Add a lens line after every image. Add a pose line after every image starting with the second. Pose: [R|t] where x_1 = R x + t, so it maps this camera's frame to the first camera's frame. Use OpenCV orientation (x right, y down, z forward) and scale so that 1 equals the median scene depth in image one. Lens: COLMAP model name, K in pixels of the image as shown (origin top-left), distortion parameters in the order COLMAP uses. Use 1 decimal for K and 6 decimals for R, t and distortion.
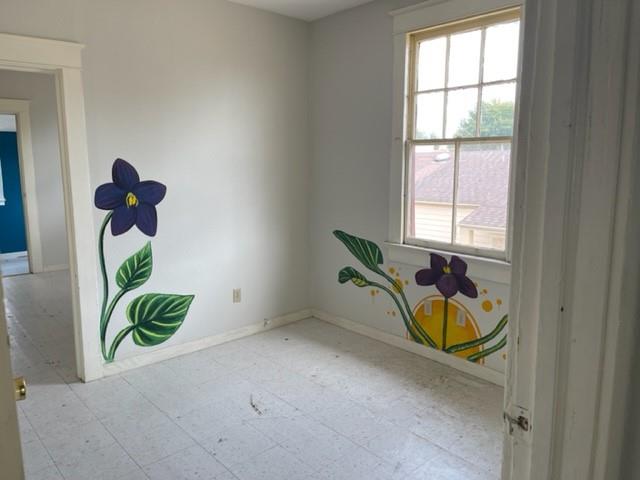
lens RADIAL K [[487.1, 0, 319.2], [0, 487.1, 241.0], [0, 0, 1]] dist [0.047770, -0.000105]
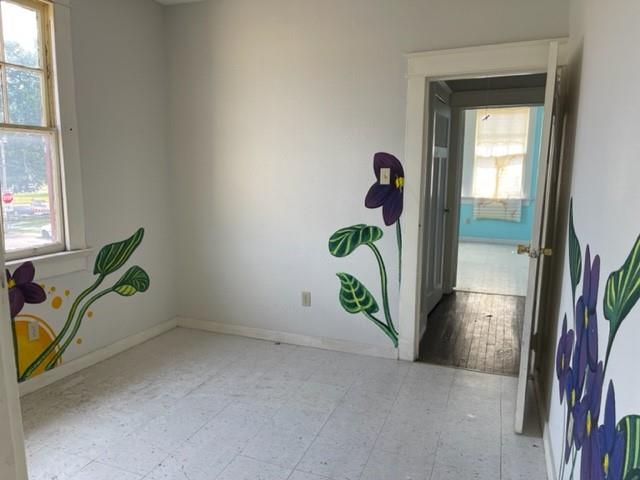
lens RADIAL K [[487.1, 0, 319.9], [0, 487.1, 240.6], [0, 0, 1]] dist [0.047770, -0.000105]
pose [[-0.461932, -0.142046, 0.875467, -1.304290], [0.131521, 0.965207, 0.226002, -0.245371], [-0.877110, 0.219539, -0.427178, 1.658933]]
